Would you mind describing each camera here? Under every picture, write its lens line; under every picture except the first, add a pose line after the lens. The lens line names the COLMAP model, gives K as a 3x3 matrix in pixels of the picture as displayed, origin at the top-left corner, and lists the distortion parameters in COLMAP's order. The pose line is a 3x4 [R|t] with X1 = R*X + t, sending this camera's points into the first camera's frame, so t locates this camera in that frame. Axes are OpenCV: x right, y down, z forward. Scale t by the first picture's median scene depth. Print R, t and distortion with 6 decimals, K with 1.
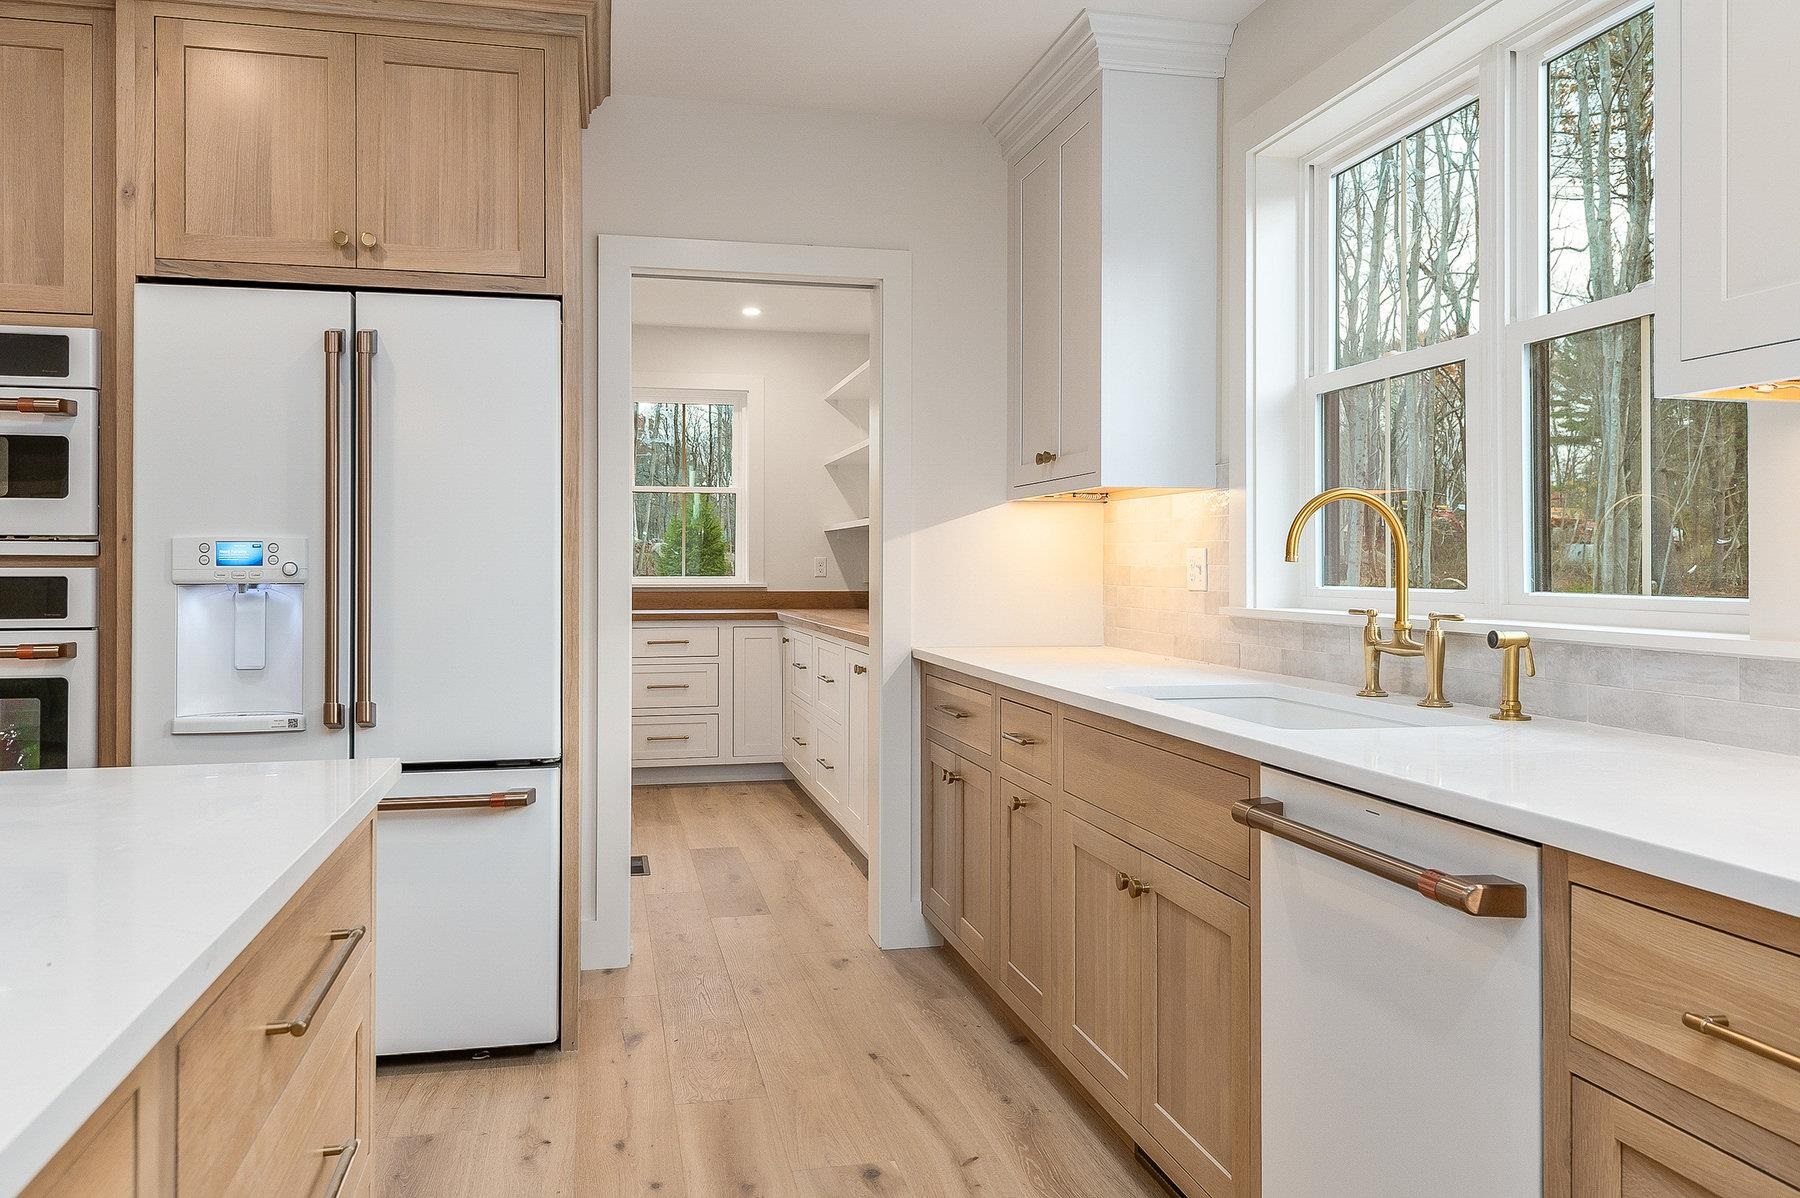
lens RADIAL K [[1312.7, 0, 893.5], [0, 1312.7, 585.4], [0, 0, 1]] dist [0.029615, -0.004484]
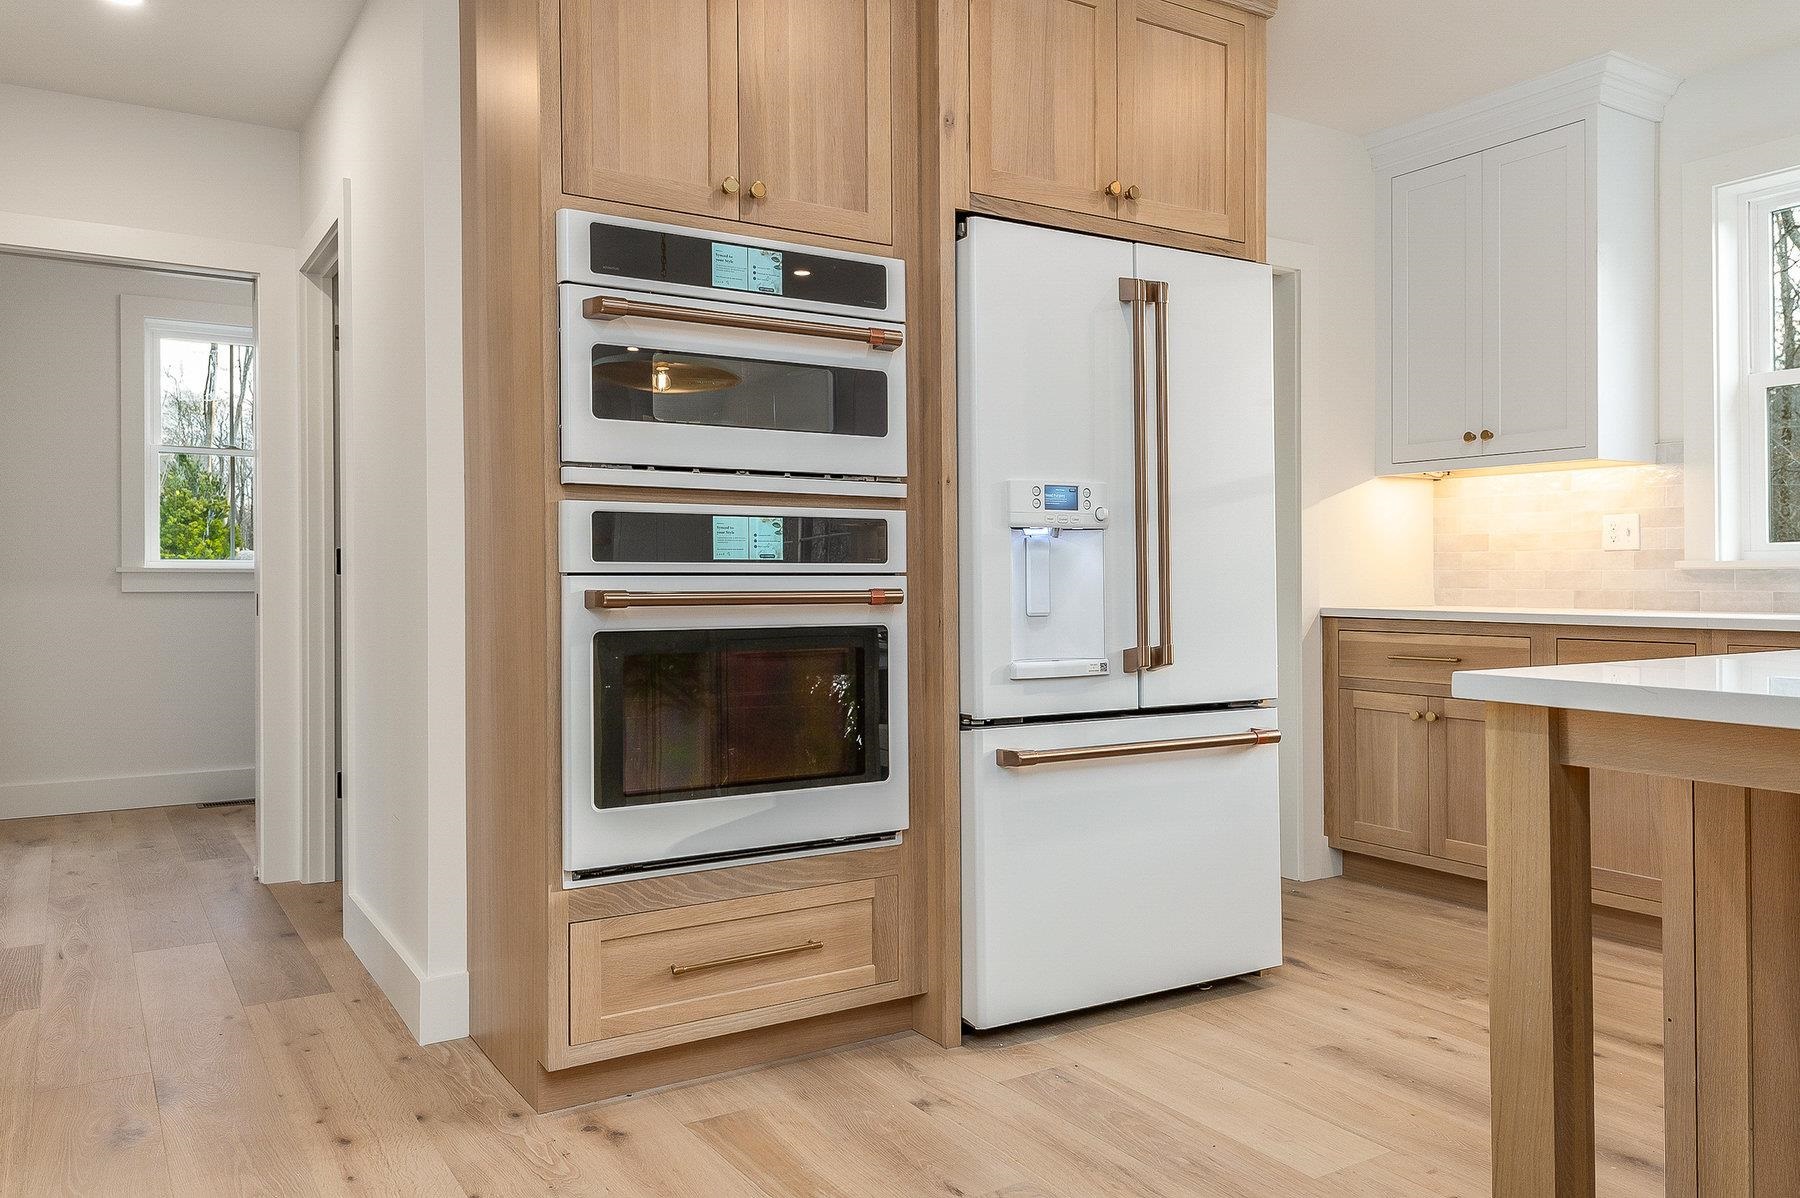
lens RADIAL K [[1312.7, 0, 899.0], [0, 1312.7, 598.8], [0, 0, 1]] dist [0.029615, -0.004484]
pose [[0.941028, -0.006629, 0.338264, -0.931237], [0.005834, 0.999977, 0.003367, 0.047311], [-0.338279, -0.001195, 0.941045, 0.109981]]
